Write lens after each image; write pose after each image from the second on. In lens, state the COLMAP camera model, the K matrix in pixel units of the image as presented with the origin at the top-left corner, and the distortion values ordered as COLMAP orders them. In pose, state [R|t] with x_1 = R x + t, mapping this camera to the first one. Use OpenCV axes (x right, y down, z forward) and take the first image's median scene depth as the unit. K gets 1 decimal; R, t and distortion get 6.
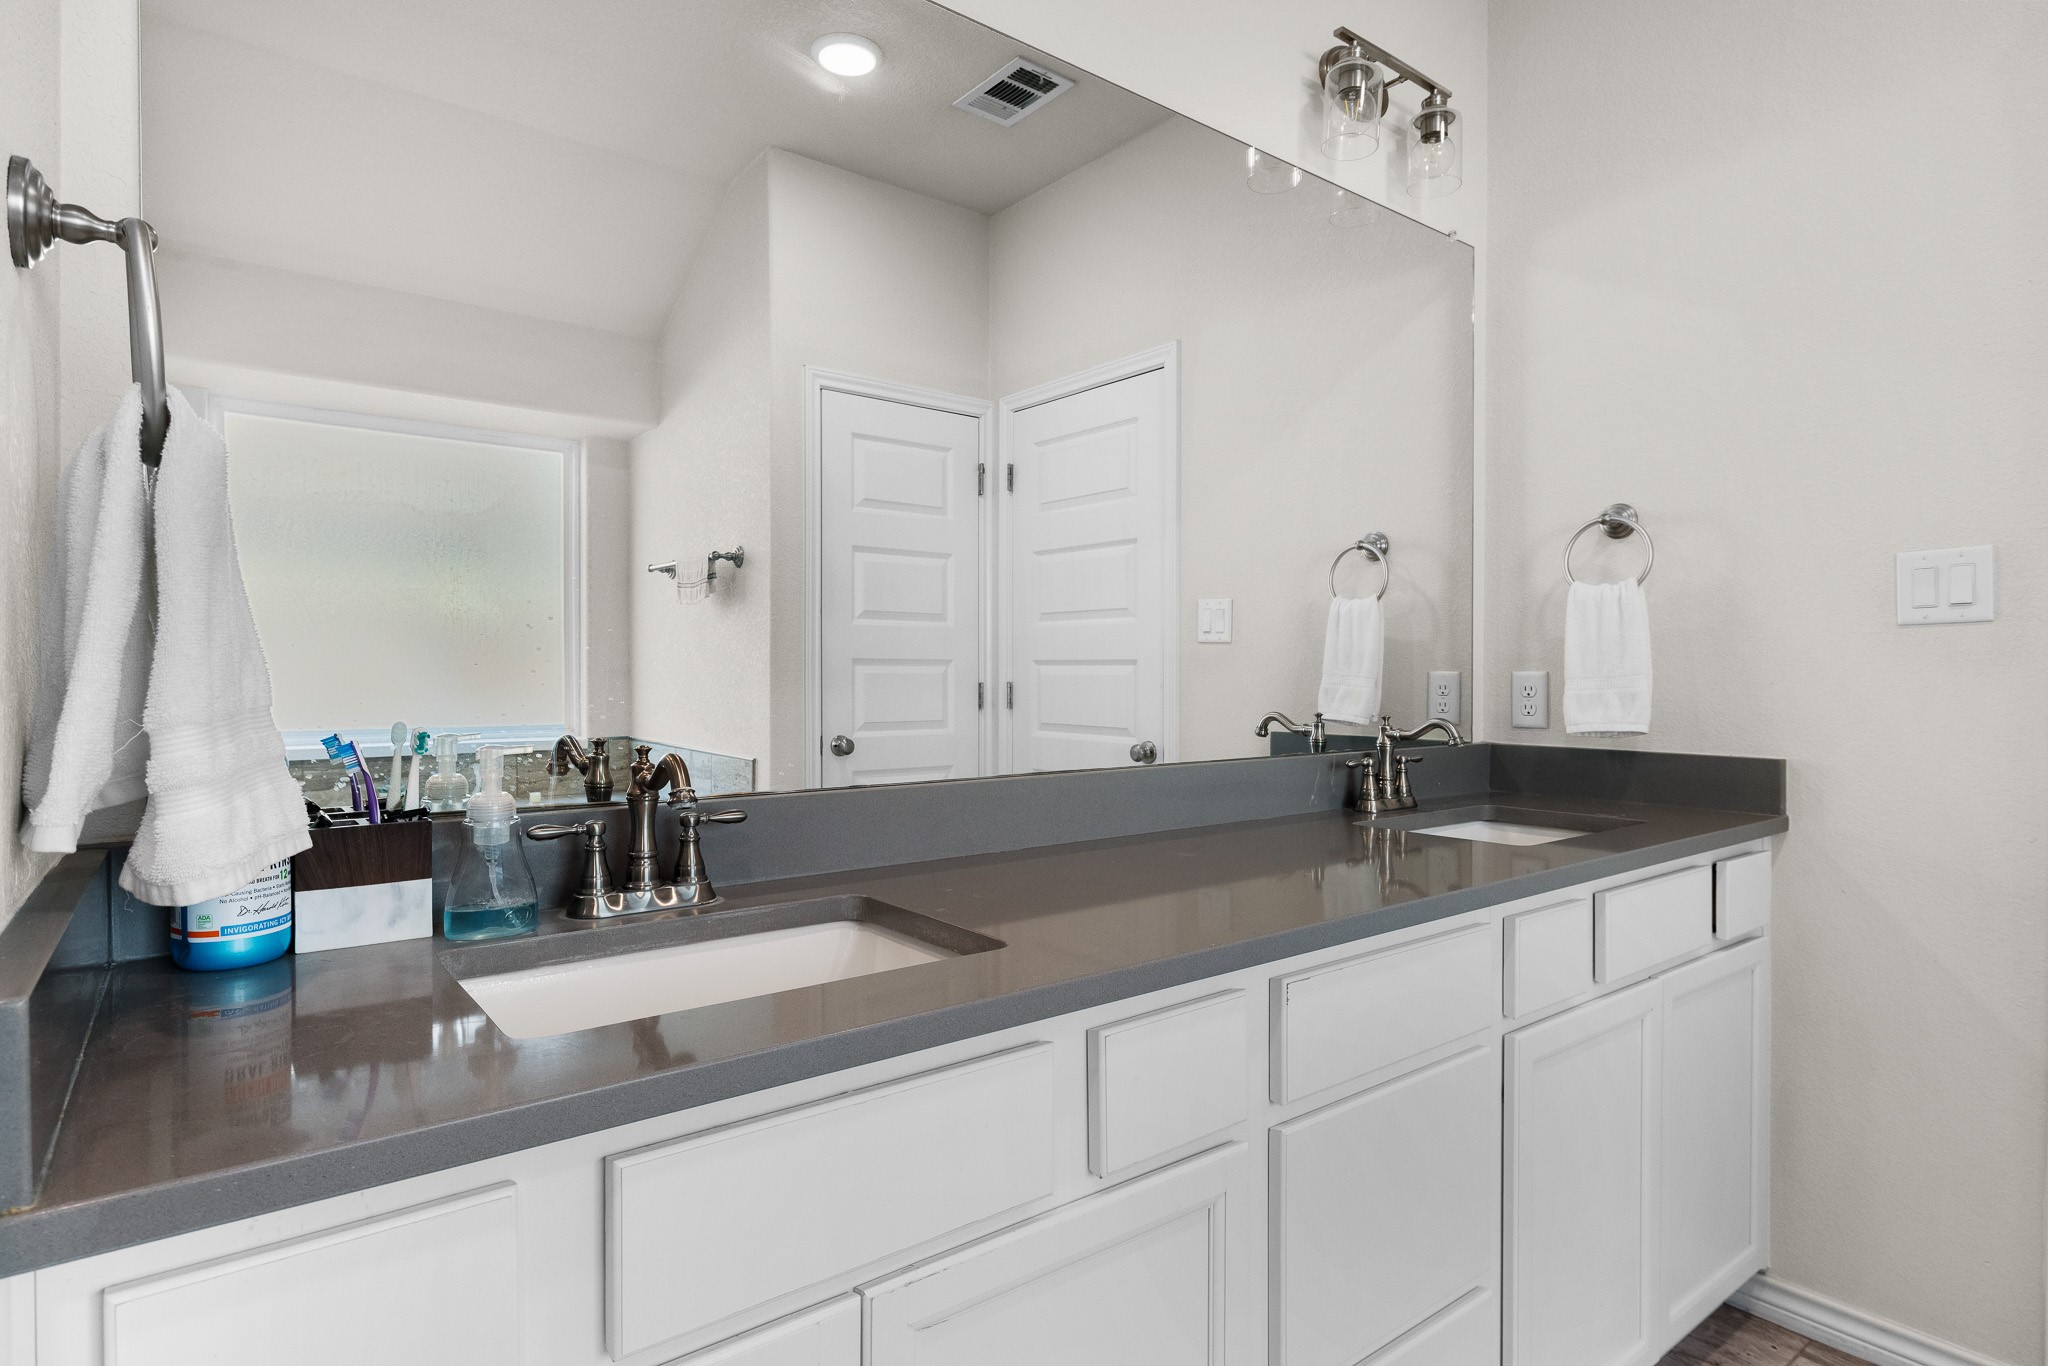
lens RADIAL K [[1078.0, 0, 1019.1], [0, 1078.0, 686.4], [0, 0, 1]] dist [-0.004550, 0.002081]
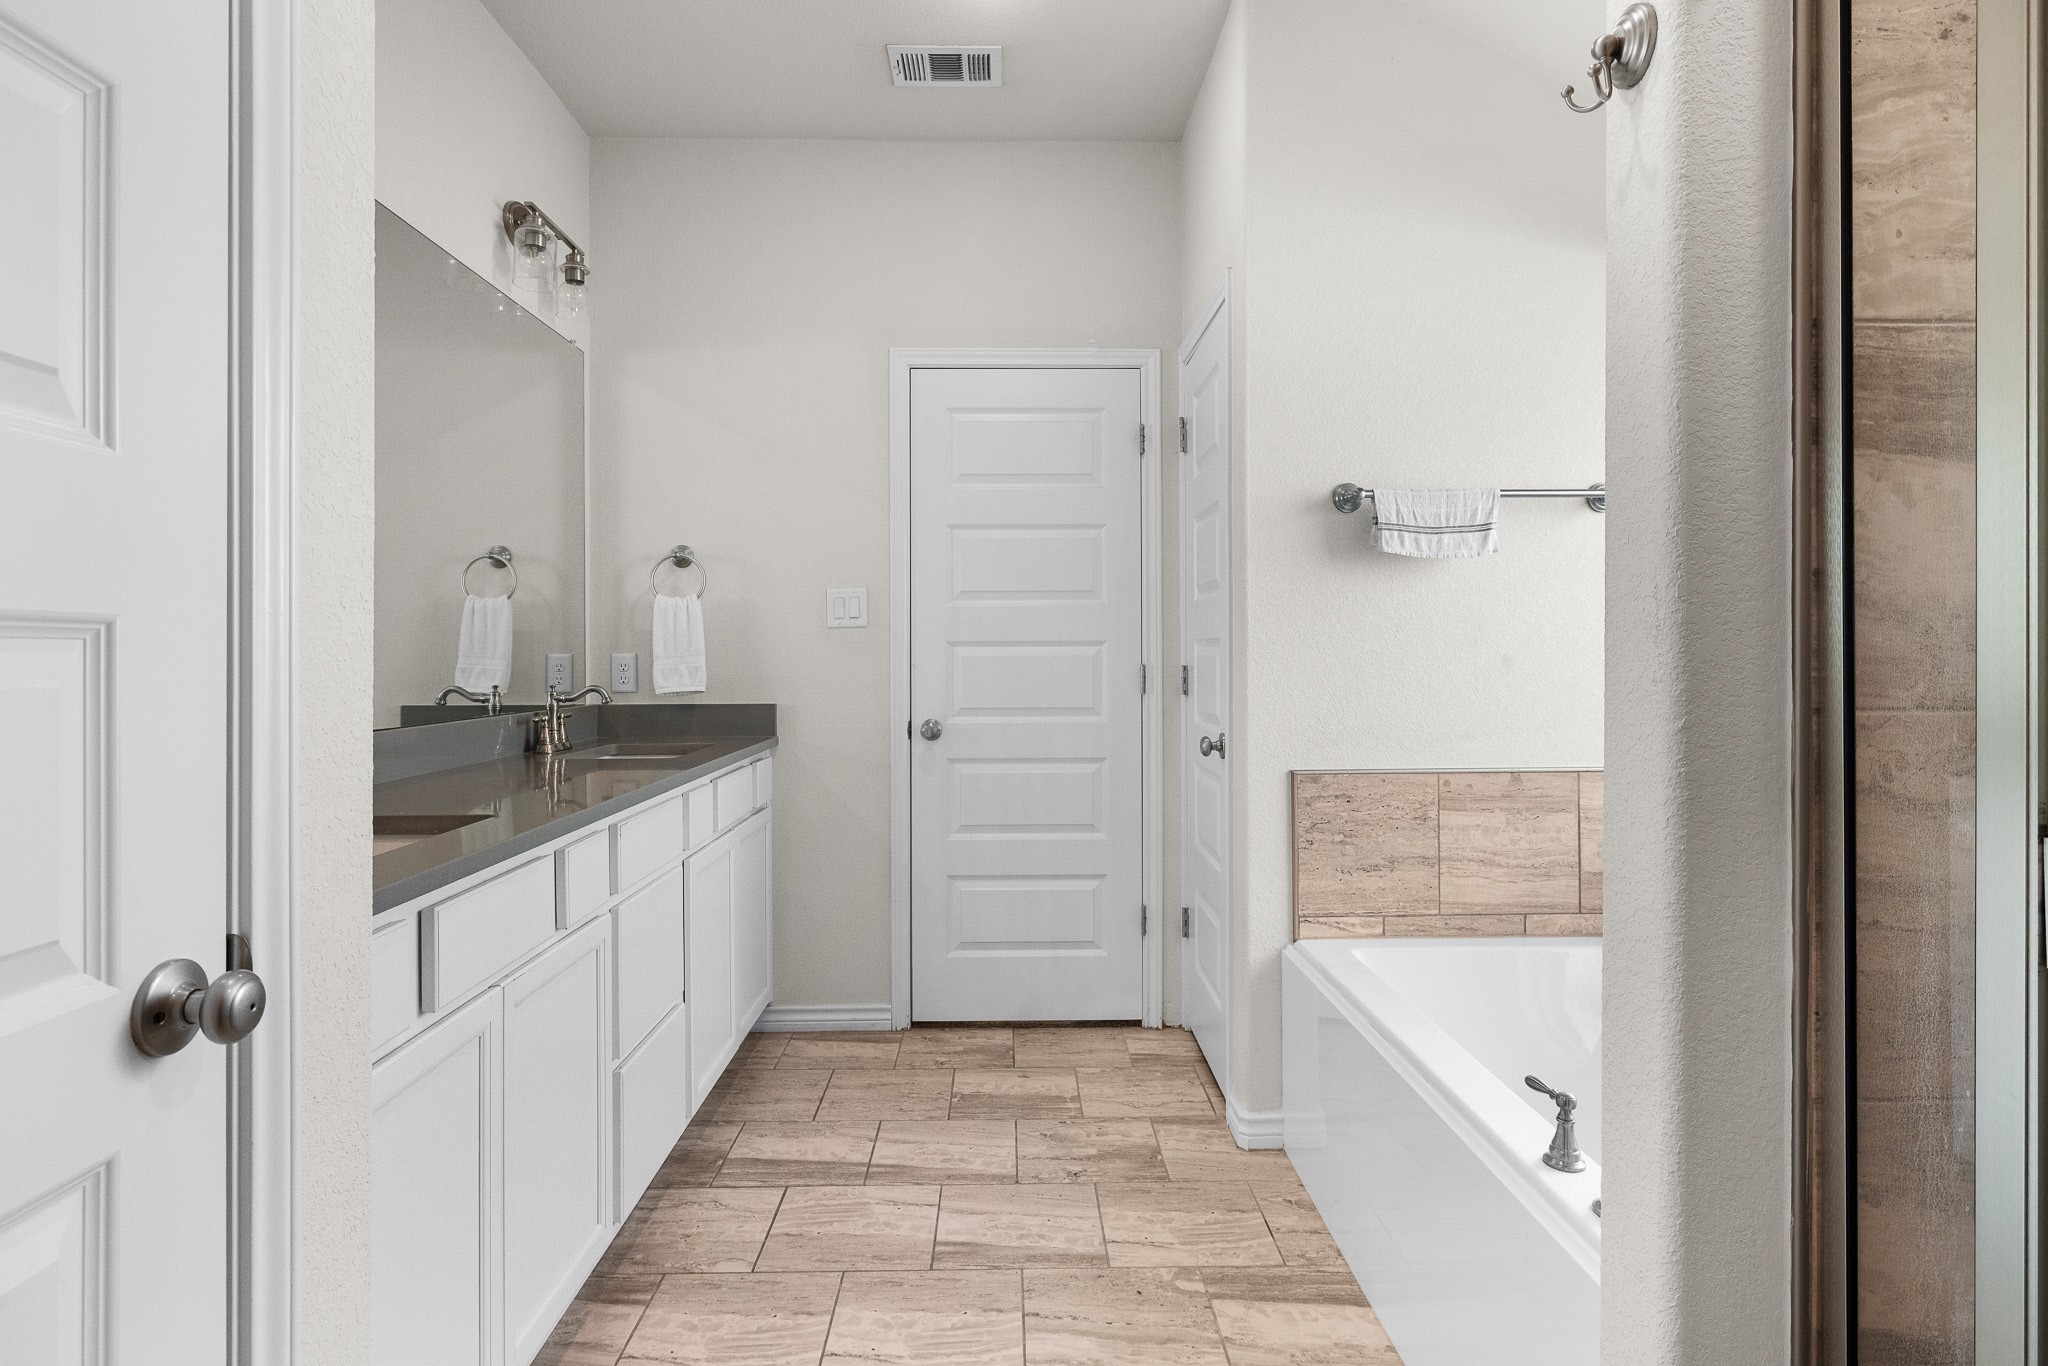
lens RADIAL K [[1078.0, 0, 1027.8], [0, 1078.0, 662.9], [0, 0, 1]] dist [-0.004550, 0.002081]
pose [[0.586596, -0.011486, 0.809798, -0.428742], [0.016111, 0.999867, 0.002511, 0.004316], [-0.809719, 0.011573, 0.586704, -0.327387]]
